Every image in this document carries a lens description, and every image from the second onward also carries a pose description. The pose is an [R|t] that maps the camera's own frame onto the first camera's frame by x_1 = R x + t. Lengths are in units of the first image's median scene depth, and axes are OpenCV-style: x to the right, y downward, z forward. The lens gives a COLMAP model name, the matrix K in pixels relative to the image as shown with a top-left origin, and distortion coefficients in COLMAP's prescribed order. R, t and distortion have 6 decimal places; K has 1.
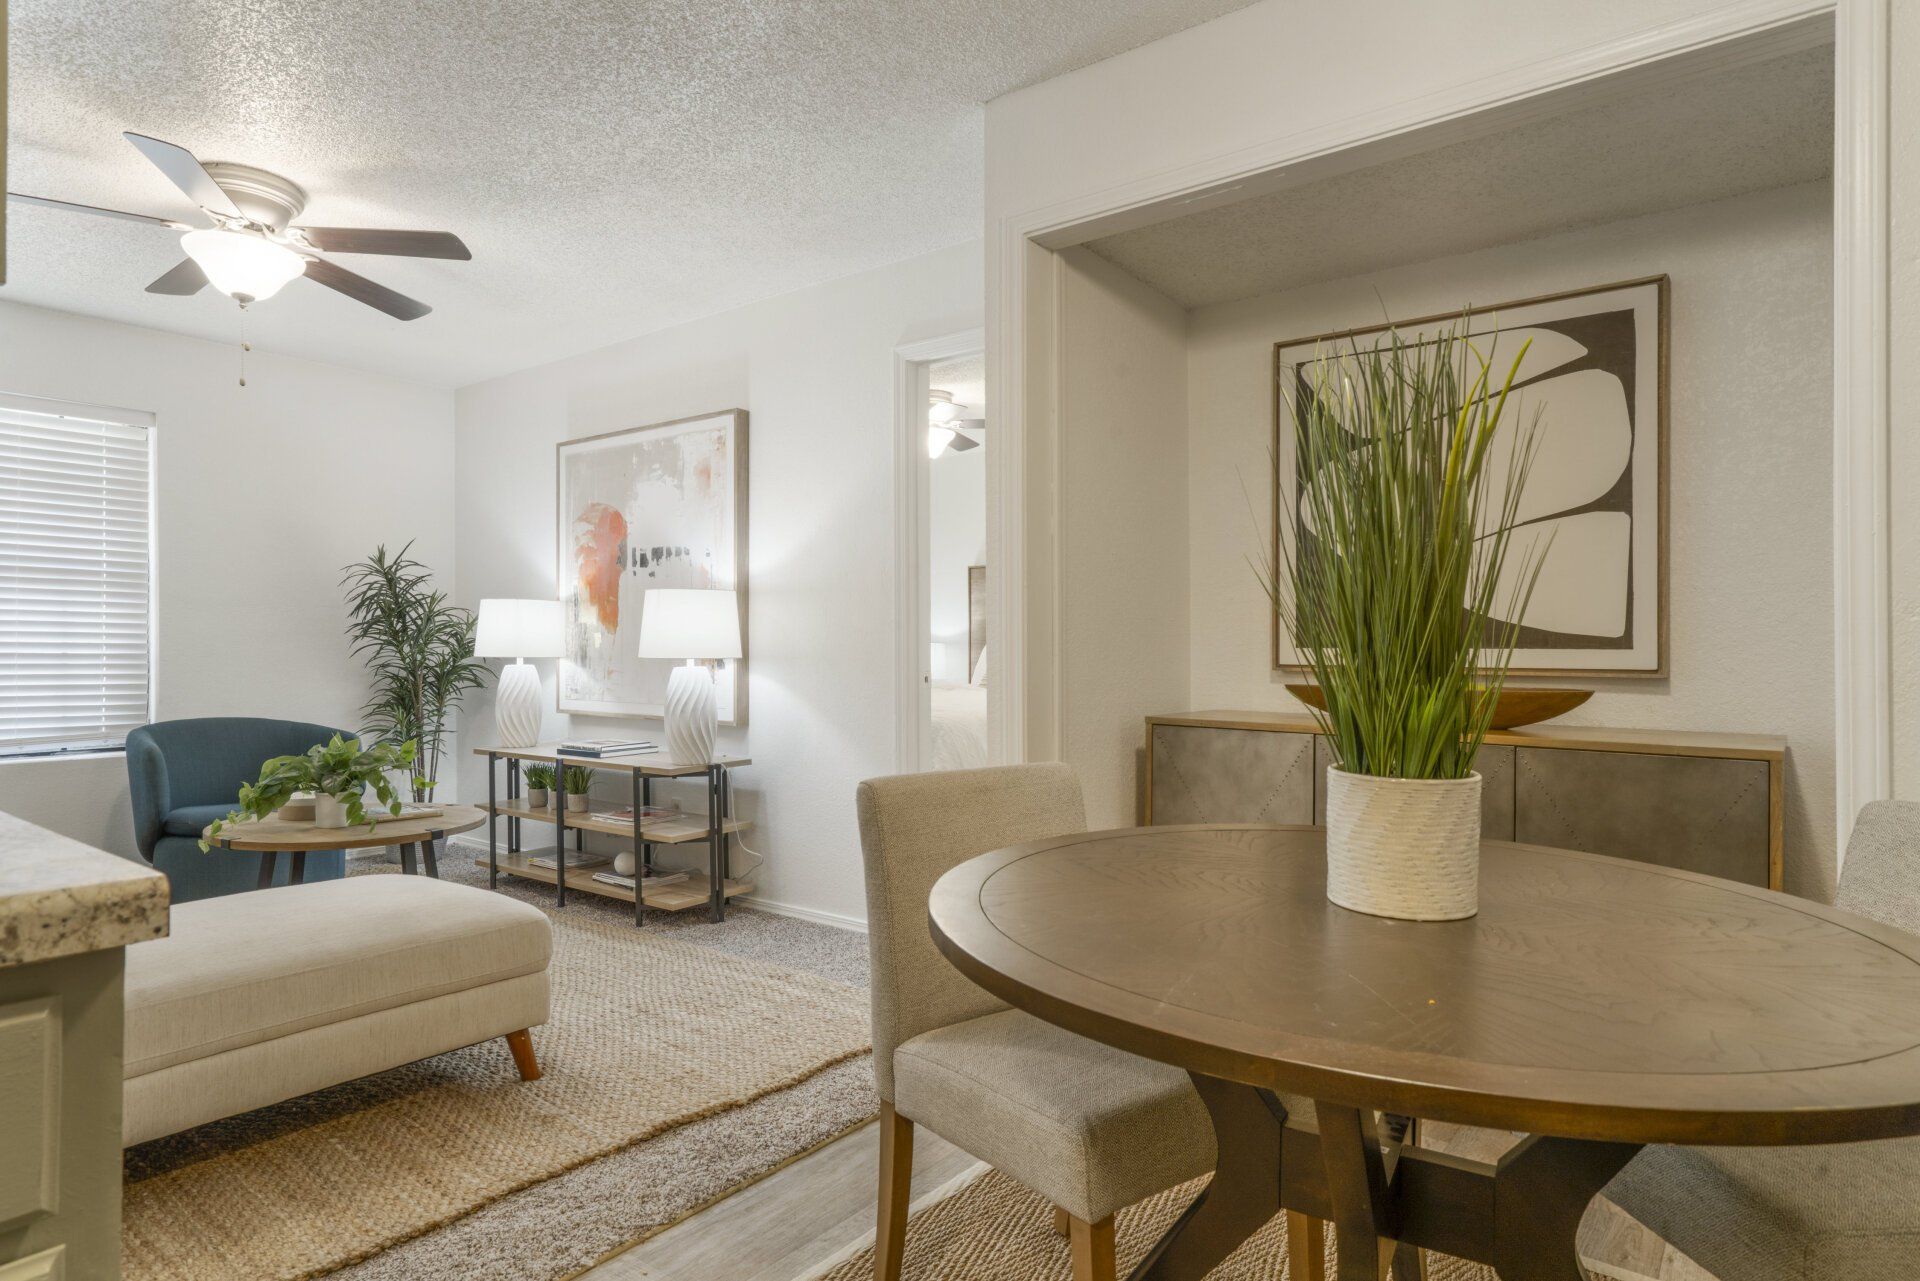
lens RADIAL K [[1061.5, 0, 960.0], [0, 1061.5, 640.5], [0, 0, 1]] dist [0.000633, 0.000055]
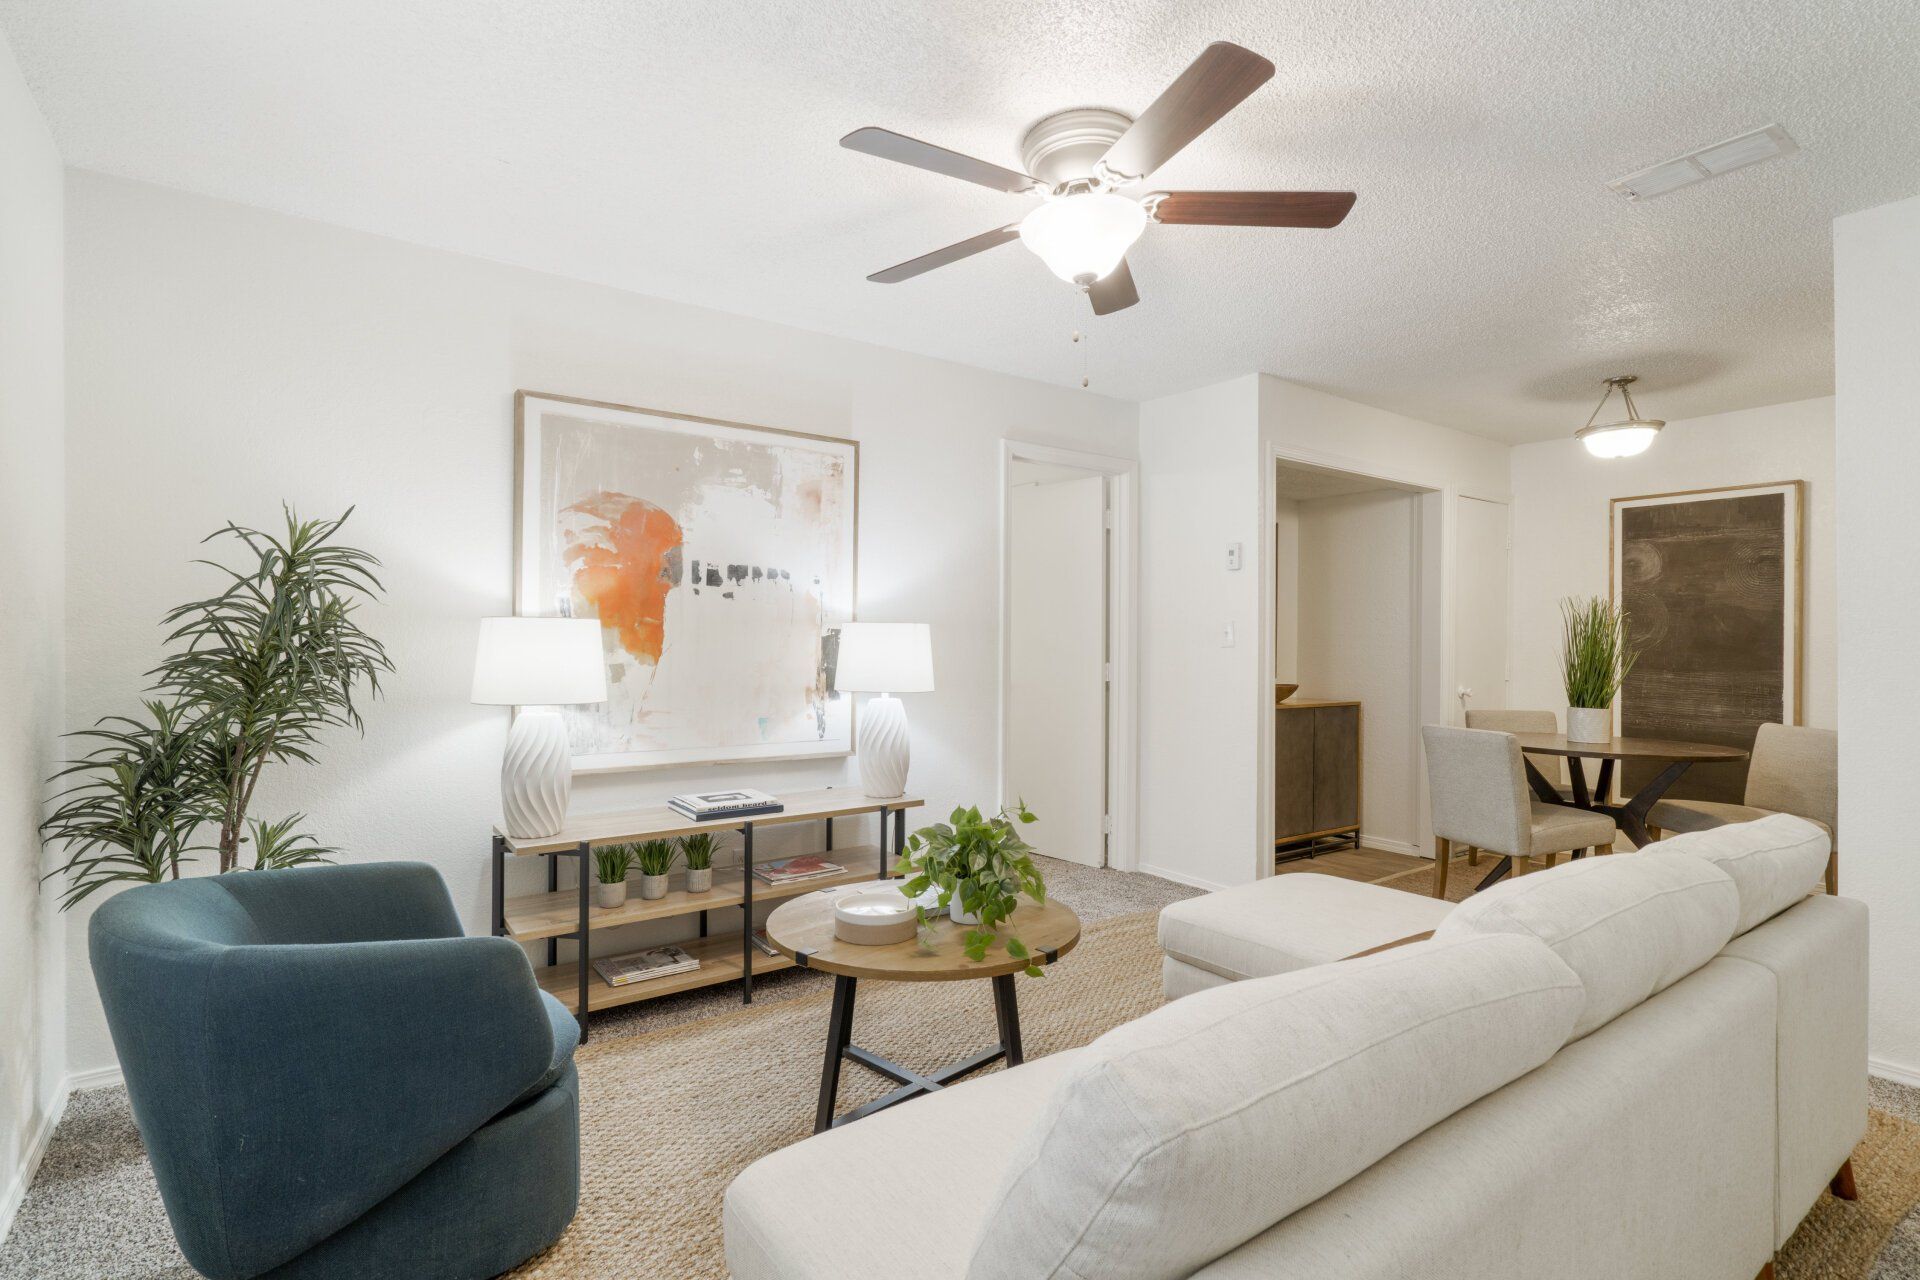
lens RADIAL K [[910.5, 0, 960.0], [0, 910.5, 640.0], [0, 0, 1]] dist [0.001830, 0.000375]
pose [[0.305751, 0.011731, 0.952039, -0.920106], [-0.002570, 0.999931, -0.011496, -0.017865], [-0.952108, 0.001068, 0.305760, 0.586653]]
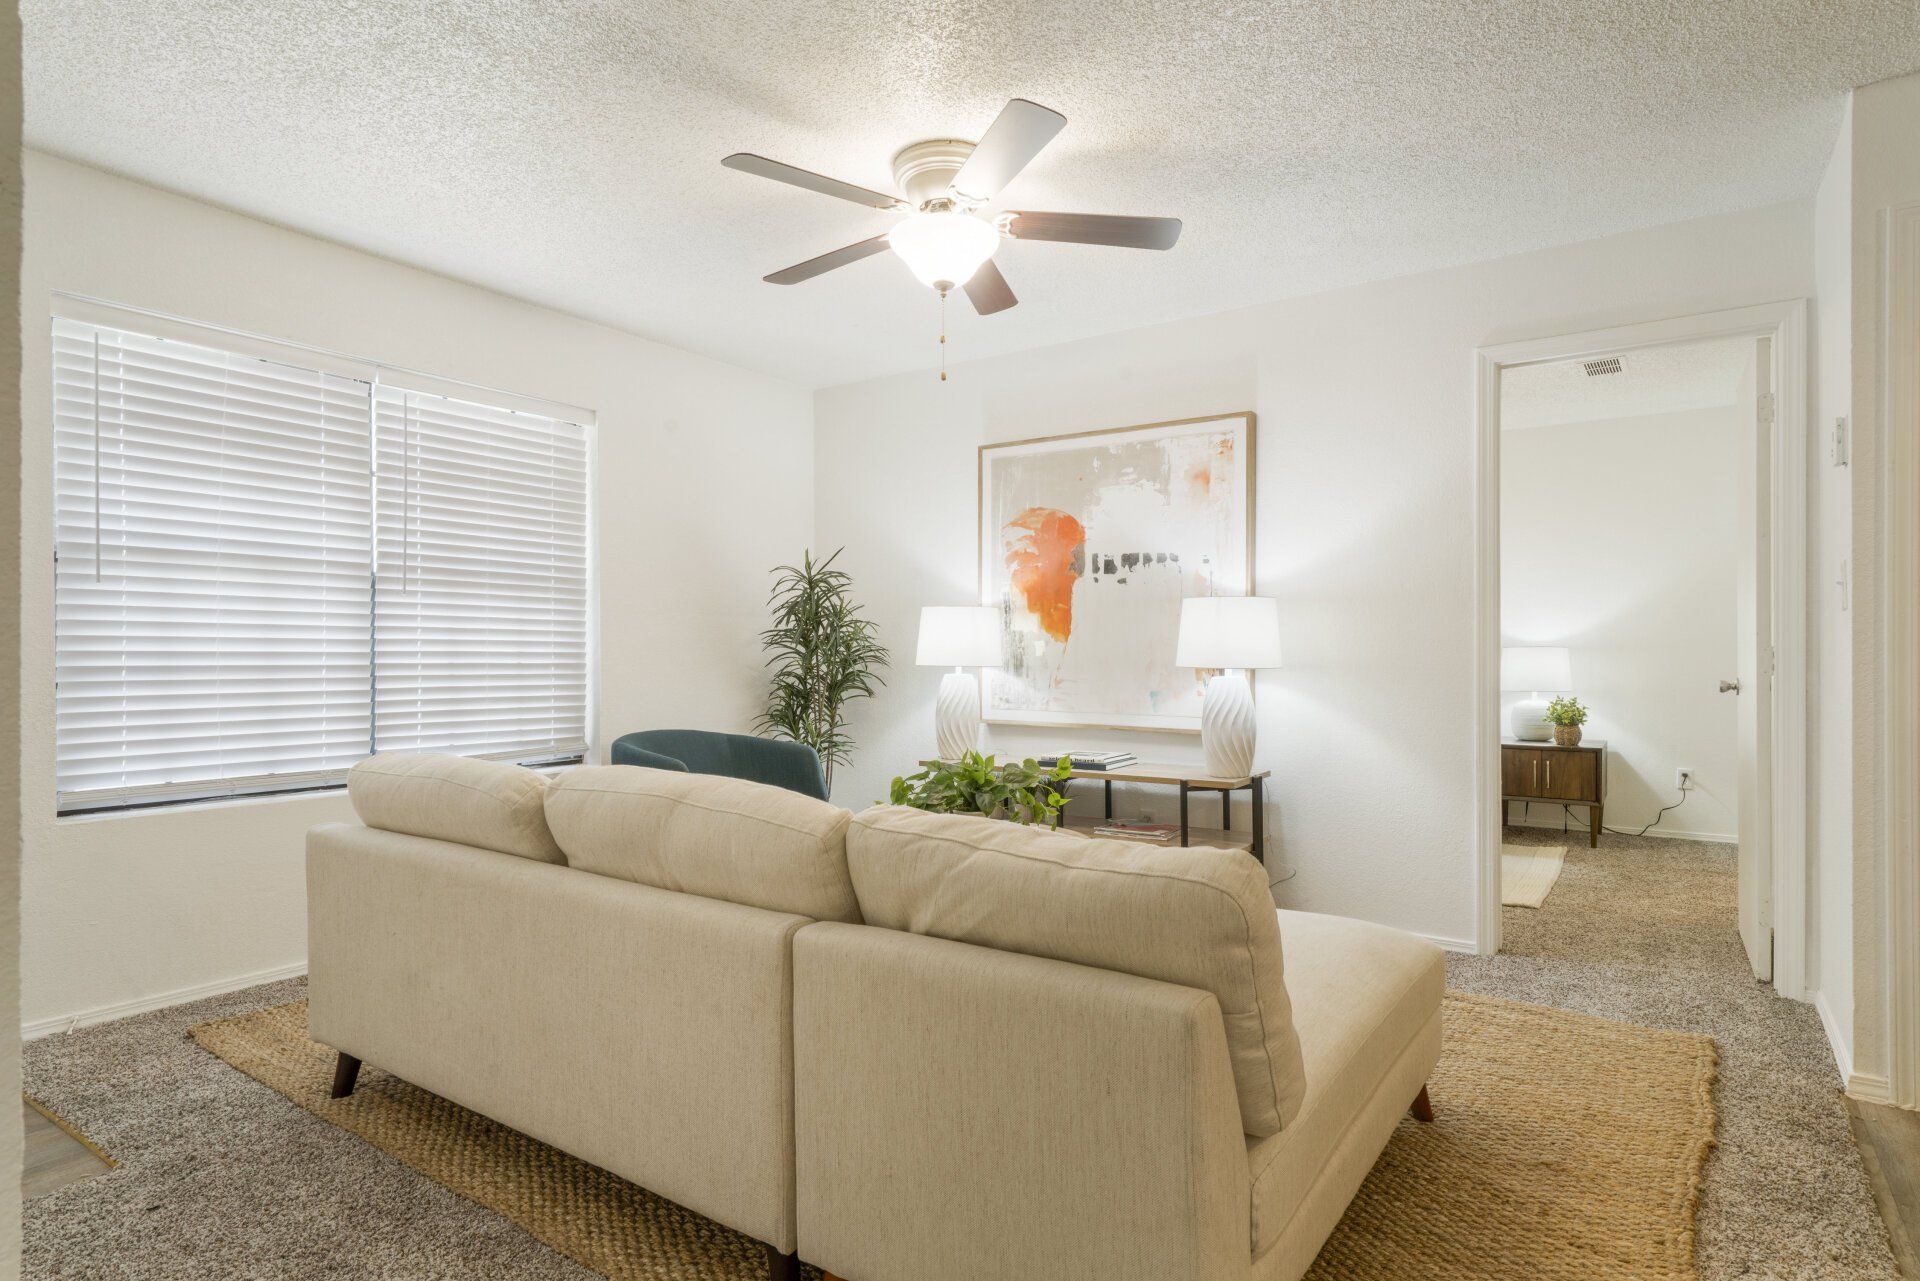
lens RADIAL K [[1031.4, 0, 946.4], [0, 1031.4, 644.1], [0, 0, 1]] dist [0.001839, 0.000077]
pose [[0.998950, -0.000654, 0.045817, -0.487194], [0.000676, 1.000000, -0.000475, -0.004027], [-0.045816, 0.000506, 0.998950, 0.059985]]
